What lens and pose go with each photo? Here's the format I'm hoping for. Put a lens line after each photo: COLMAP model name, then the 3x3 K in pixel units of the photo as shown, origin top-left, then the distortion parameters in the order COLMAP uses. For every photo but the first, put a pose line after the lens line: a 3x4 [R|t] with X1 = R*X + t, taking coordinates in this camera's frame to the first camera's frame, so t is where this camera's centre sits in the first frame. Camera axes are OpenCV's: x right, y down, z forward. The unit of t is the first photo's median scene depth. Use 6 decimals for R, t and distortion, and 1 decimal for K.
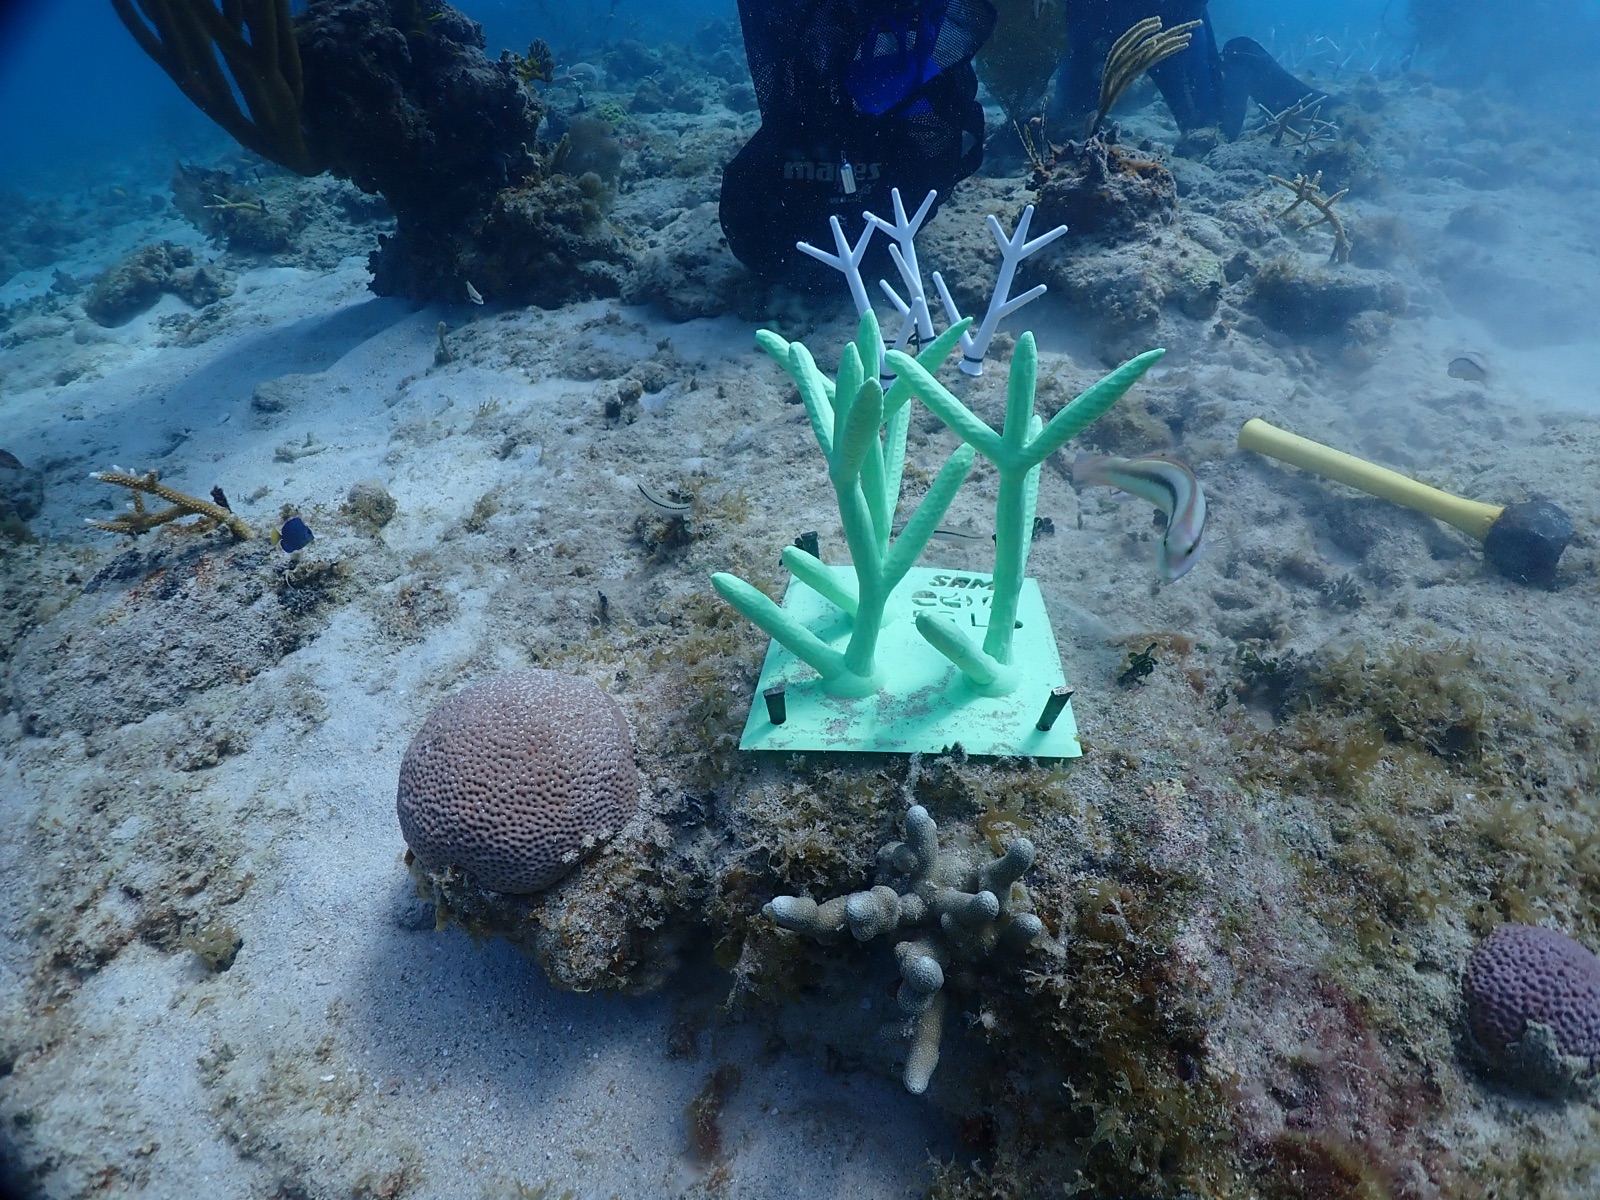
lens RADIAL K [[769.4, 0, 807.7], [0, 769.4, 588.7], [0, 0, 1]] dist [-0.137349, 0.020798]
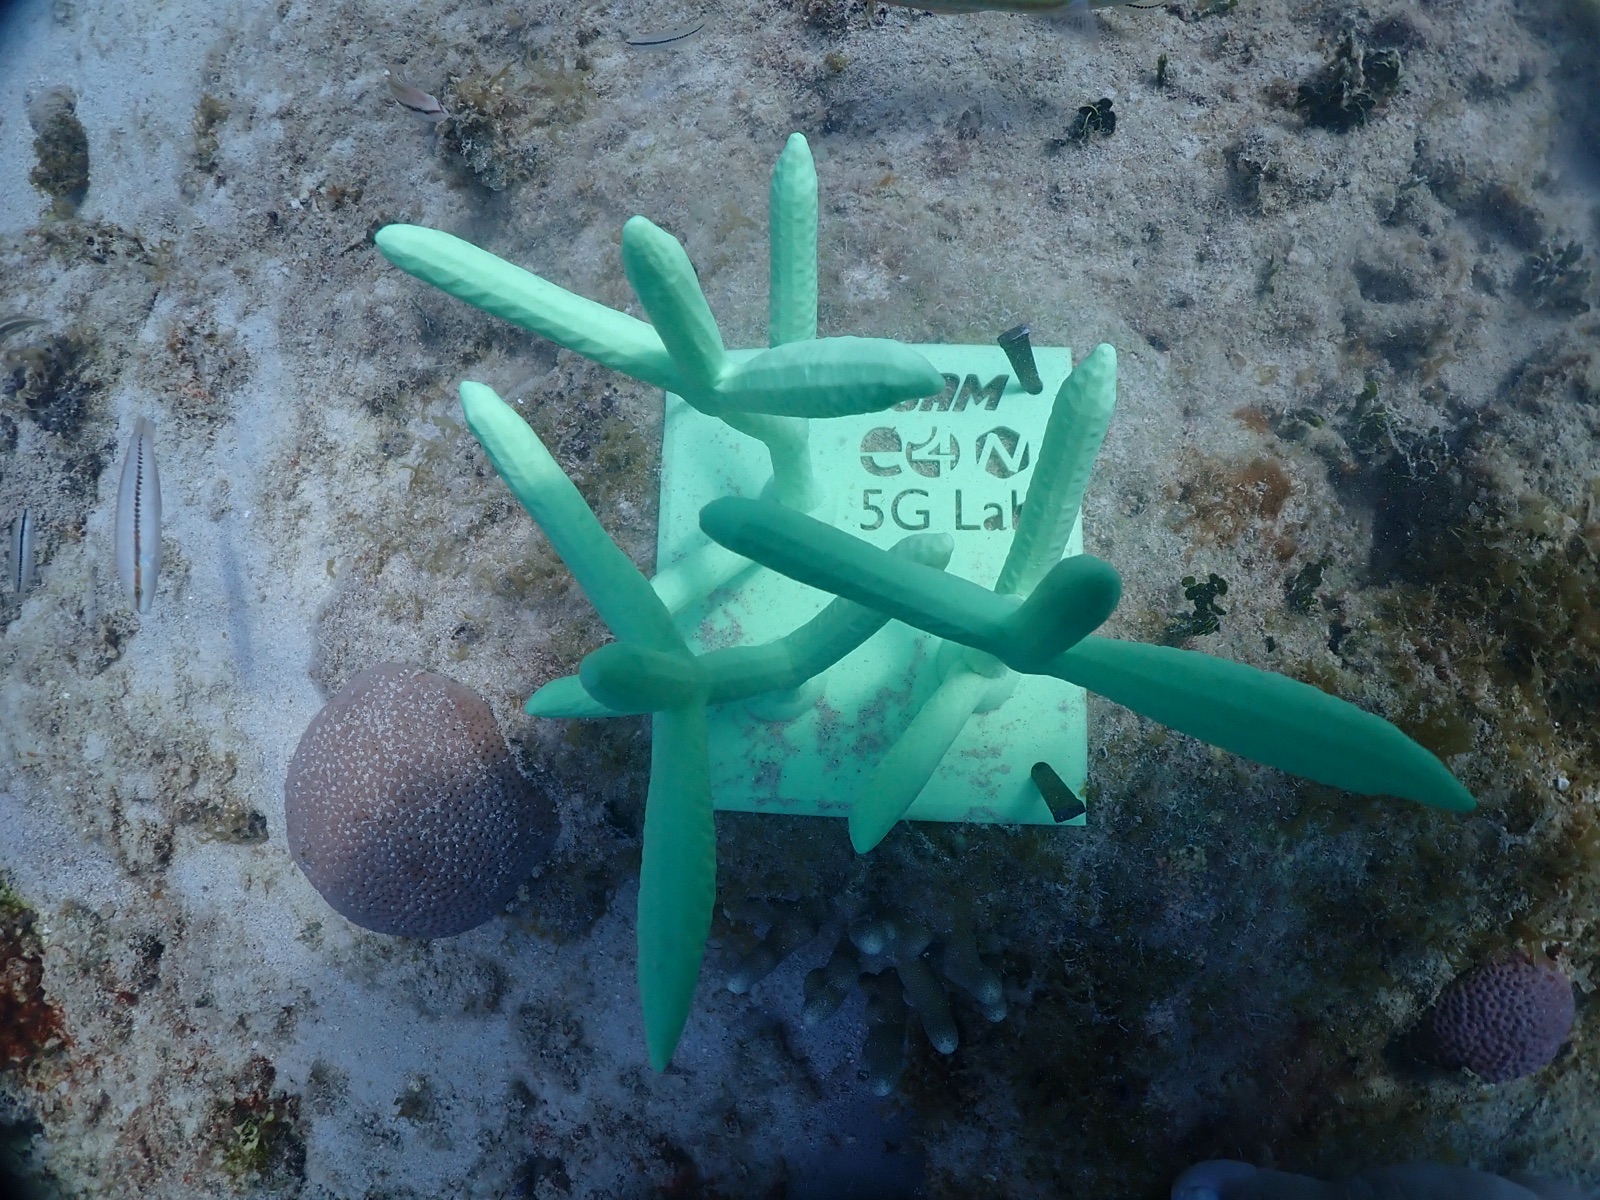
lens RADIAL K [[769.4, 0, 808.6], [0, 769.4, 597.8], [0, 0, 1]] dist [-0.137349, 0.020798]
pose [[0.989152, -0.122983, -0.080328, 0.107933], [0.138710, 0.602056, 0.786313, -0.338830], [-0.048341, -0.788926, 0.612584, 0.446711]]
